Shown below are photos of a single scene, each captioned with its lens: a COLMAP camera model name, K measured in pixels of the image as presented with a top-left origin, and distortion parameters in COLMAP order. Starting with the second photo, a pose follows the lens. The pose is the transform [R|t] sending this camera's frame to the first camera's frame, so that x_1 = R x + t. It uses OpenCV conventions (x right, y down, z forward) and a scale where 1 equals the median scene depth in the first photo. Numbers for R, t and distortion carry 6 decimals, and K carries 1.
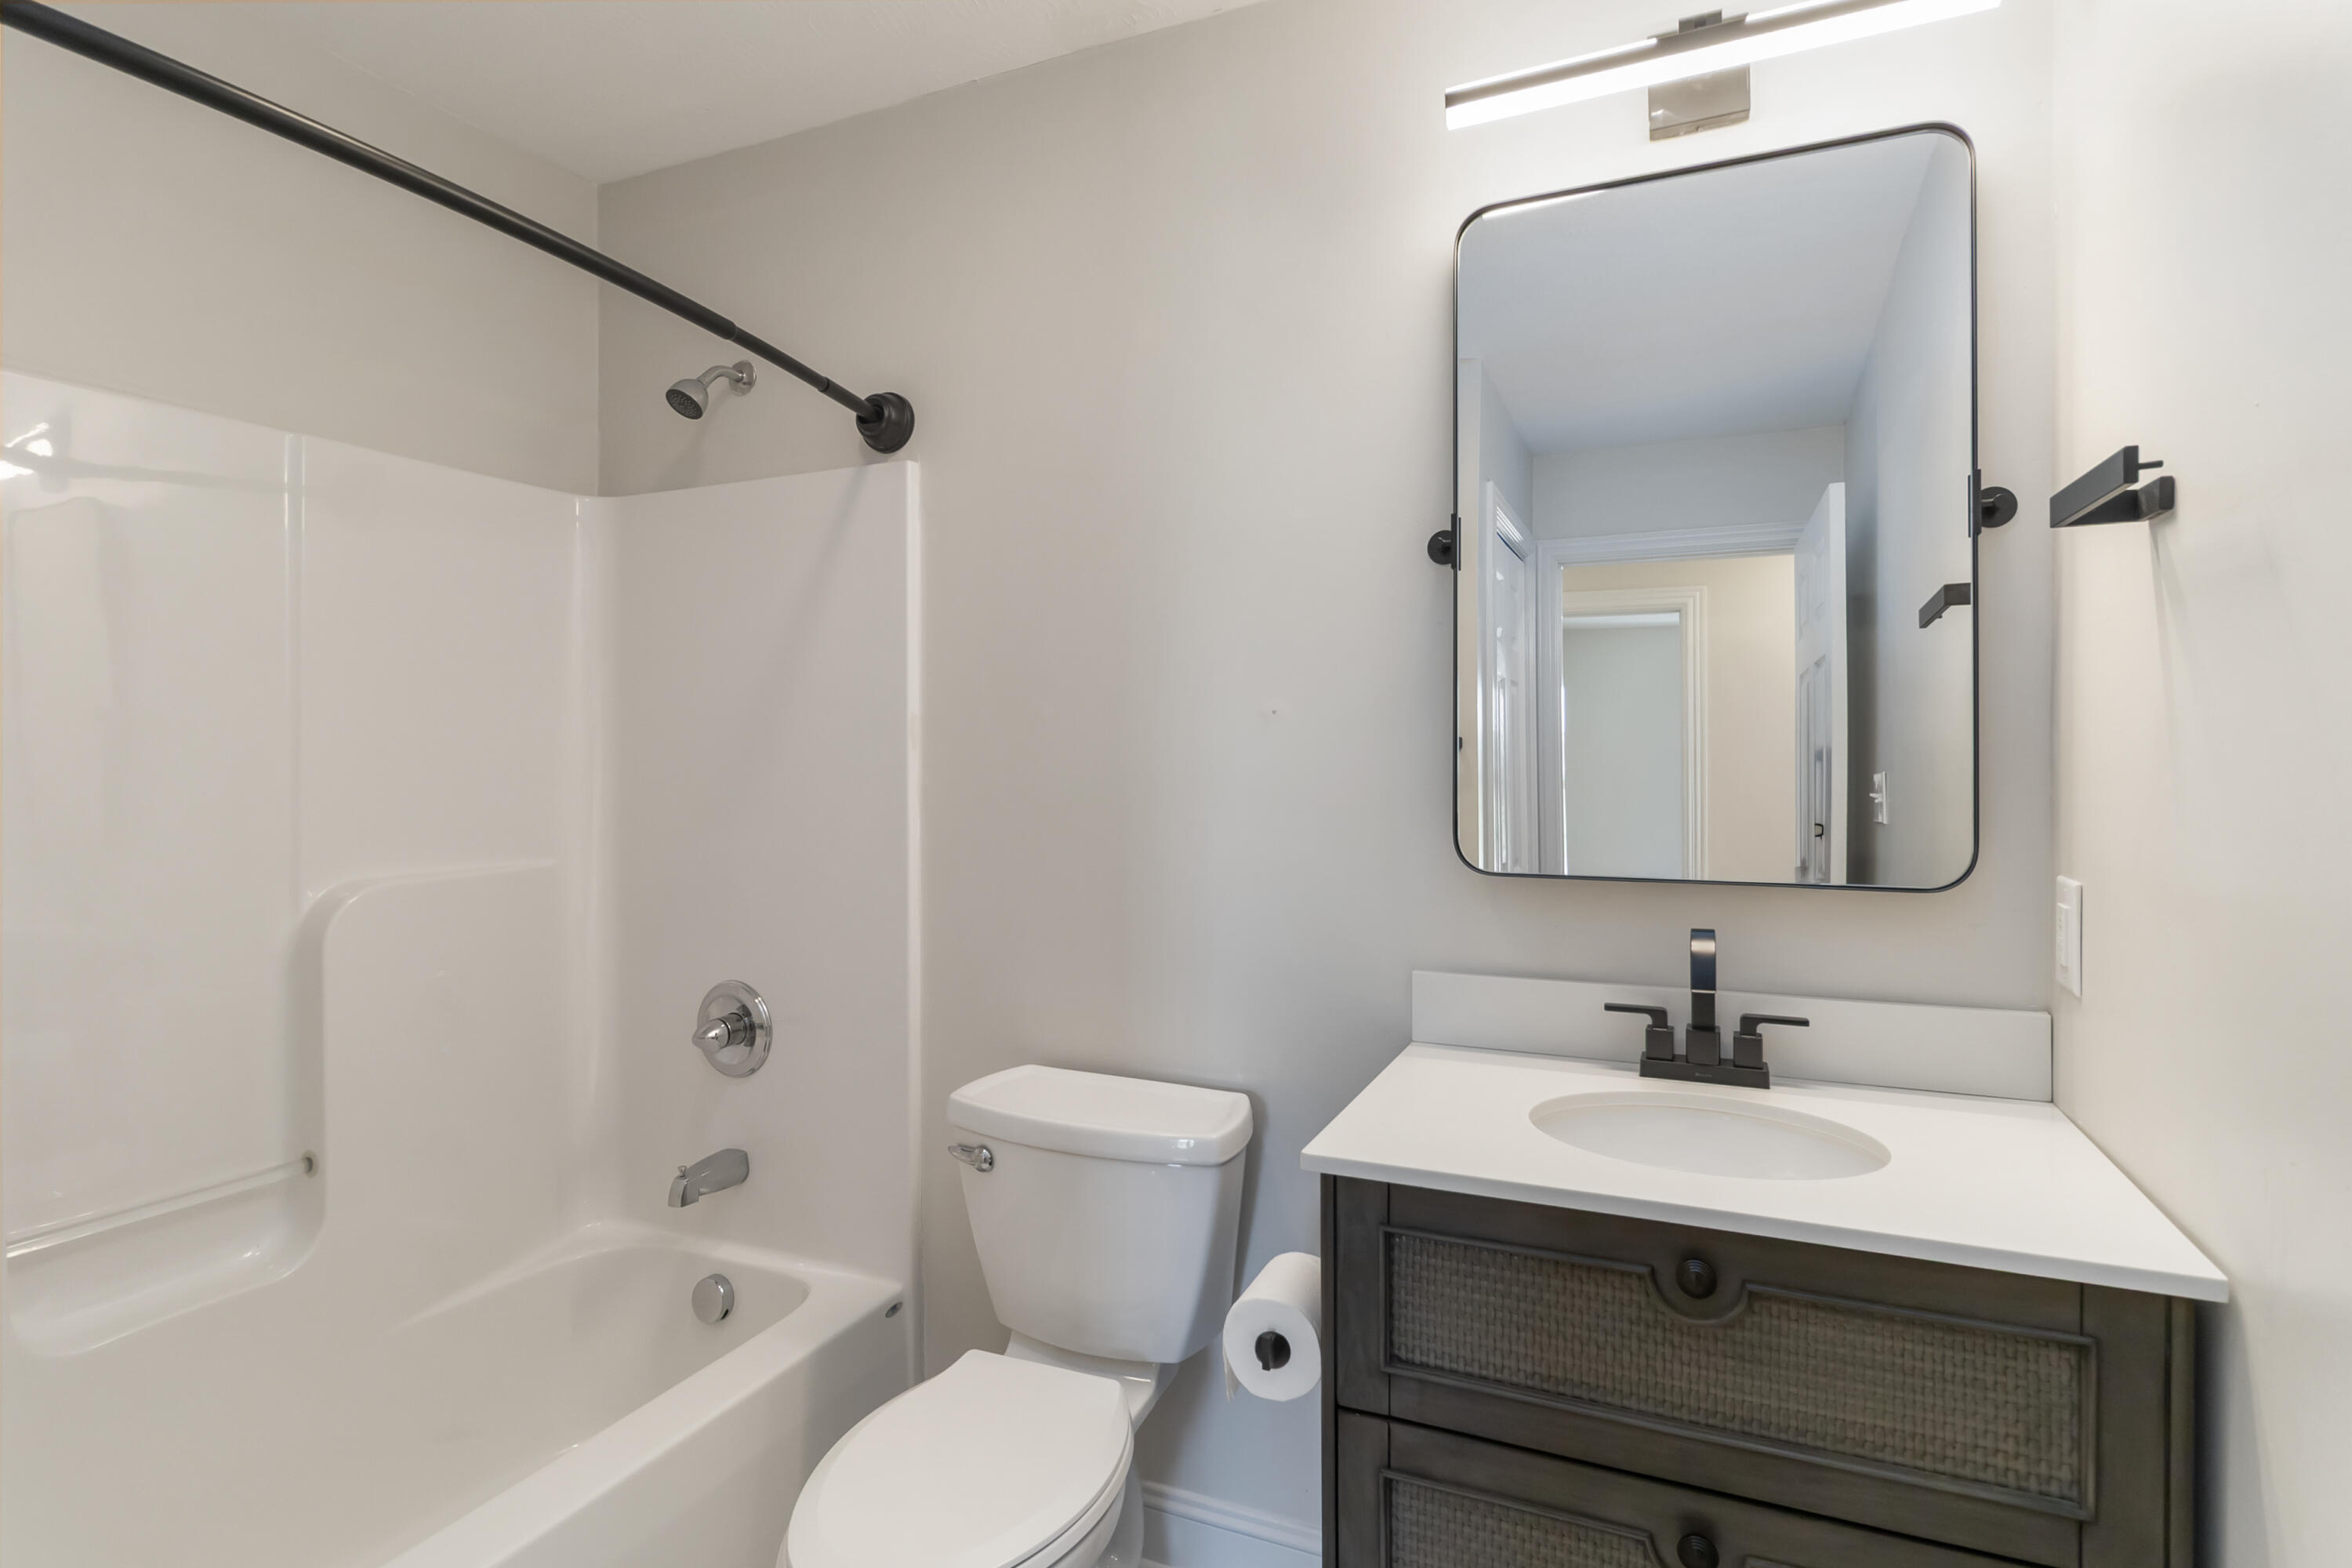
lens RADIAL K [[1138.8, 0, 1212.1], [0, 1138.8, 783.2], [0, 0, 1]] dist [0.003016, 0.000200]
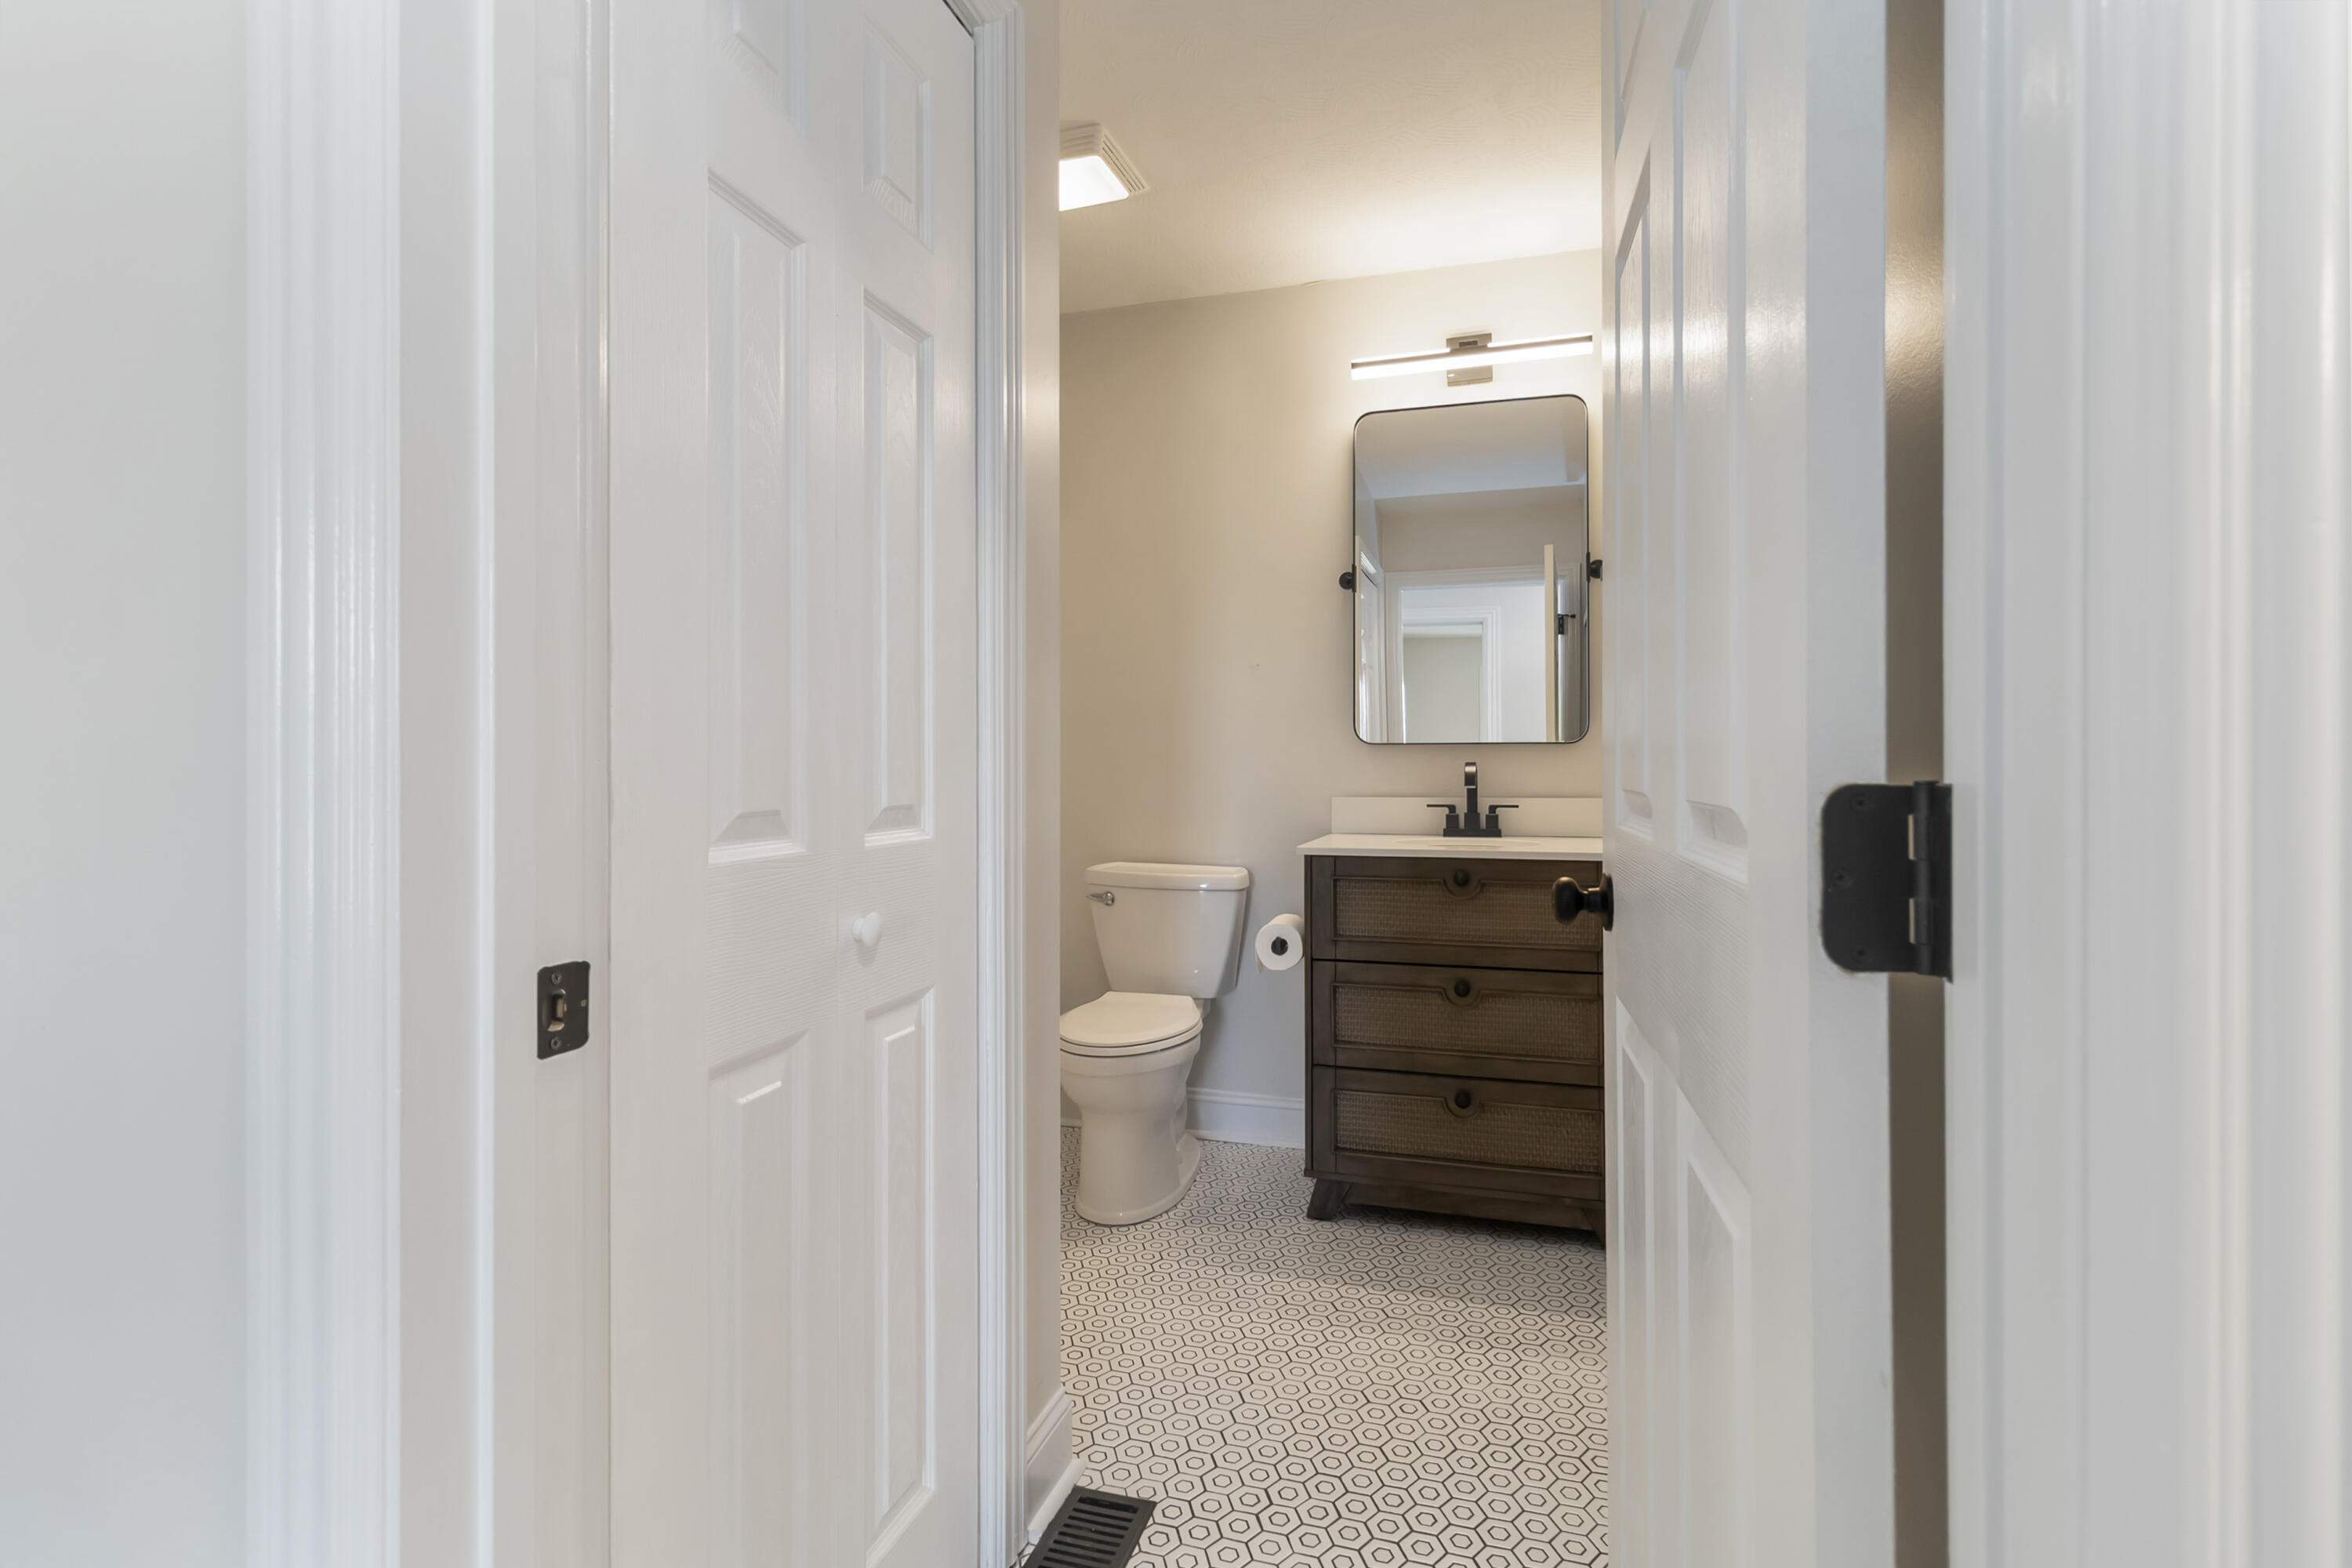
lens RADIAL K [[1097.7, 0, 1212.7], [0, 1097.7, 776.2], [0, 0, 1]] dist [-0.000001, -0.000093]
pose [[0.991480, 0.003820, 0.130200, -0.313755], [-0.001544, 0.999844, -0.017571, 0.188035], [-0.130247, 0.017221, 0.991332, -0.965469]]
